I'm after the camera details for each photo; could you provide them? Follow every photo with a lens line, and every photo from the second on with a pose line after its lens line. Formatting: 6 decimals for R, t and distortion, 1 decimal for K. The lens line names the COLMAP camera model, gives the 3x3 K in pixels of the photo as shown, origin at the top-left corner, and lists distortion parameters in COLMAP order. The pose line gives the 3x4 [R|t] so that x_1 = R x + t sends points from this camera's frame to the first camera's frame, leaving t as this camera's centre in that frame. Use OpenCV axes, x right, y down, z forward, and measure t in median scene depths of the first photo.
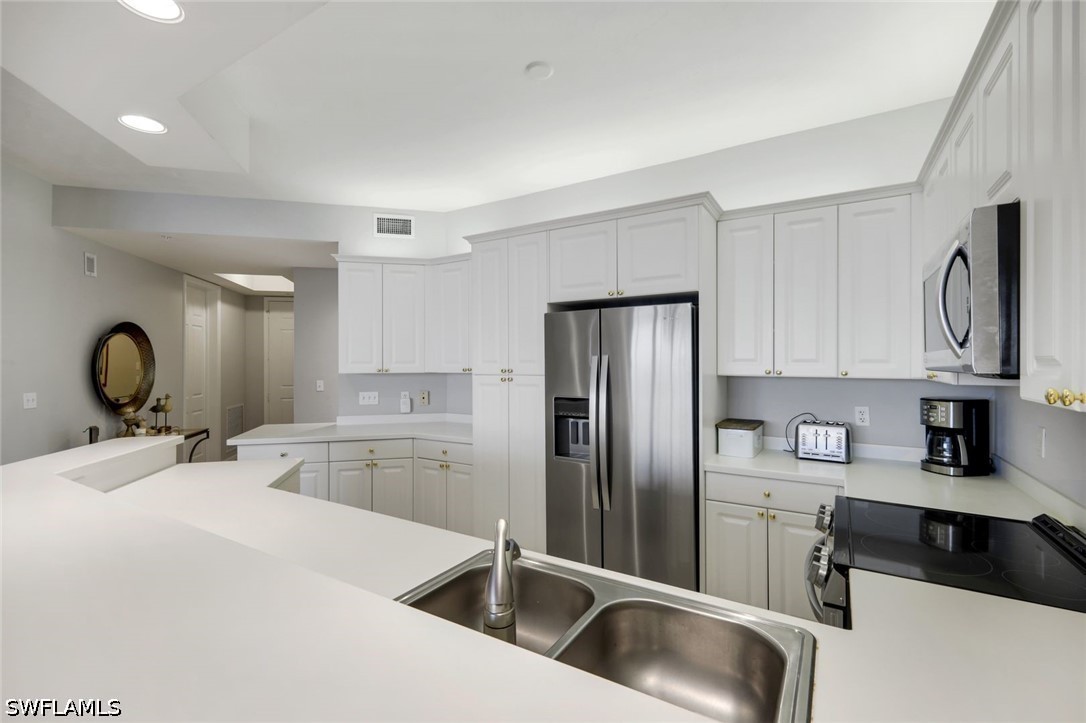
lens RADIAL K [[479.9, 0, 540.3], [0, 479.9, 361.1], [0, 0, 1]] dist [0.008320, 0.000171]
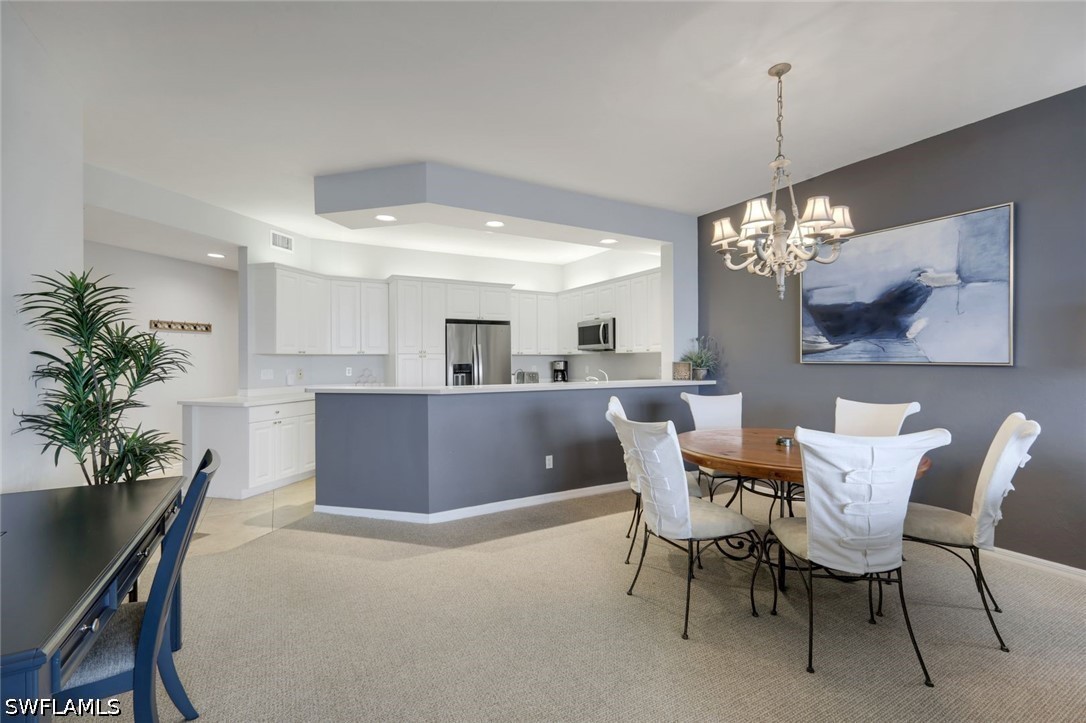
lens RADIAL K [[479.9, 0, 543.8], [0, 479.9, 359.4], [0, 0, 1]] dist [0.008320, 0.000171]
pose [[0.486888, -0.003616, 0.873457, -1.497413], [-0.003350, 0.999976, 0.006007, 0.037456], [-0.873458, -0.005850, 0.486864, -0.350212]]
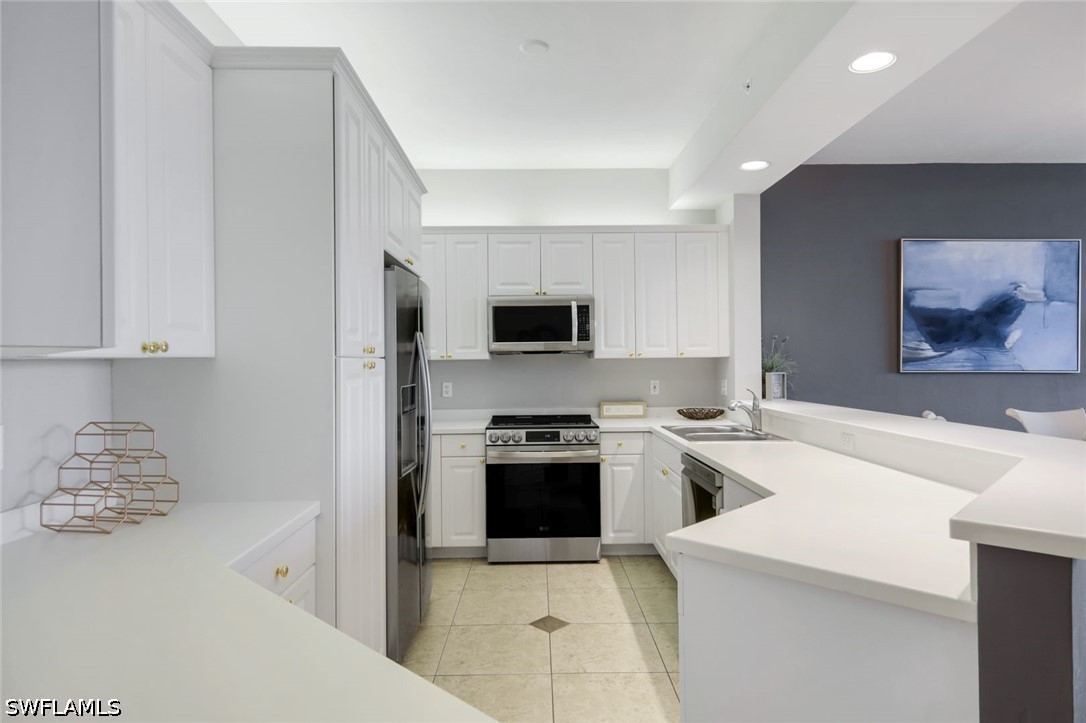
lens RADIAL K [[627.8, 0, 542.2], [0, 627.8, 358.1], [0, 0, 1]] dist [0.008146, 0.001299]
pose [[-0.535539, 0.005248, 0.844494, -0.802355], [-0.003937, 0.999954, -0.008710, 0.035118], [-0.844501, -0.007990, -0.535494, 1.216052]]
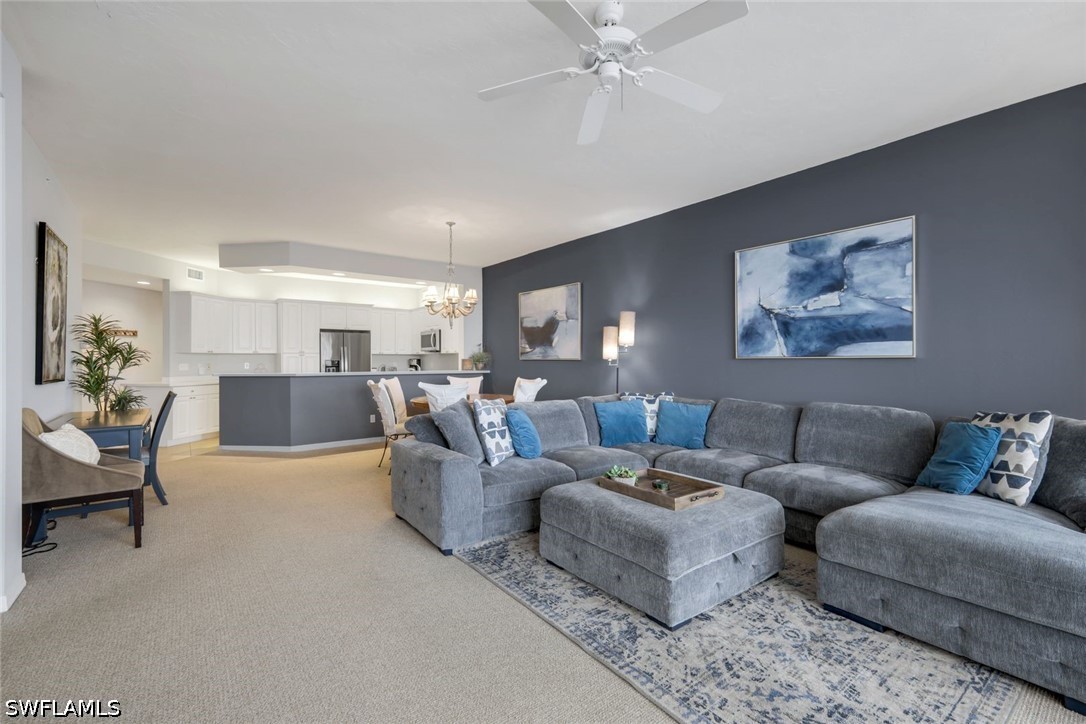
lens RADIAL K [[479.9, 0, 544.0], [0, 479.9, 360.5], [0, 0, 1]] dist [0.008320, 0.000171]
pose [[0.359657, -0.004093, 0.933075, -2.128366], [-0.006788, 0.999952, 0.007003, 0.041067], [-0.933060, -0.008853, 0.359613, -1.275383]]
